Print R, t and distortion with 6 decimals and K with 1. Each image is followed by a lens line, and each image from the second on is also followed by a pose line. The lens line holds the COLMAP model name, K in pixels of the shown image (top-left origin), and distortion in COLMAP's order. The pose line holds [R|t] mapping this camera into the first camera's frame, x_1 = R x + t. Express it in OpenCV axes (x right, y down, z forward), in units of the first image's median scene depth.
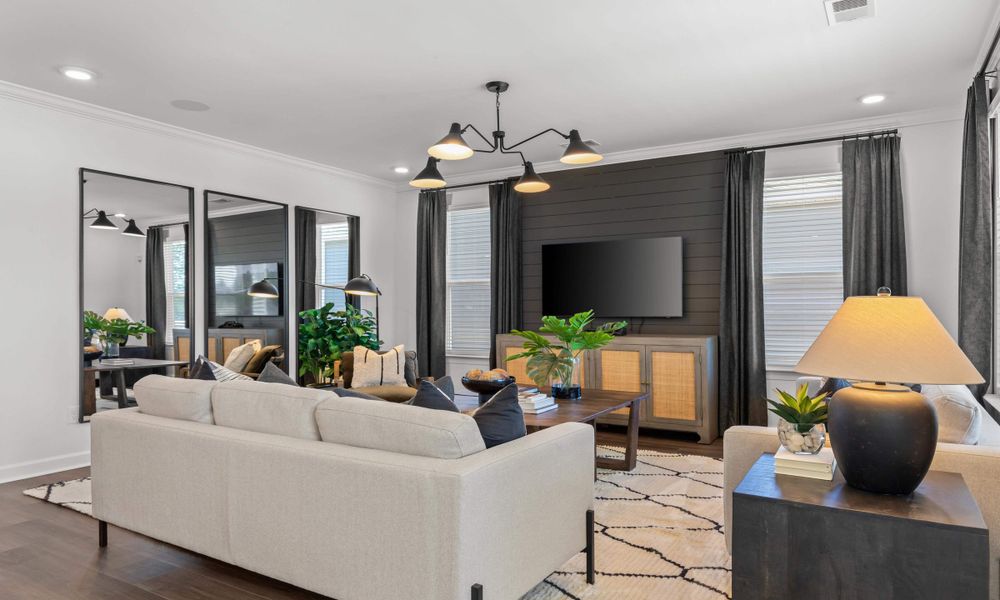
lens RADIAL K [[608.9, 0, 499.7], [0, 608.9, 302.7], [0, 0, 1]] dist [0.001376, -0.000292]
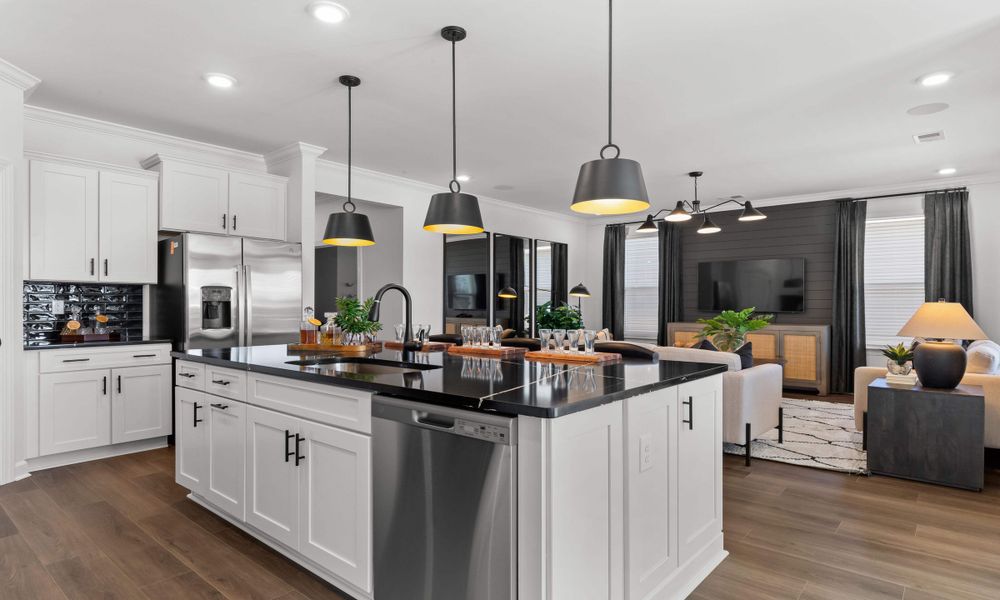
lens RADIAL K [[533.2, 0, 500.0], [0, 533.2, 300.0], [0, 0, 1]] dist [-0.000537, -0.000291]
pose [[0.986389, 0.005067, -0.164352, -0.240721], [-0.004926, 0.999987, 0.001266, -0.005147], [0.164356, -0.000439, 0.986401, -0.445256]]
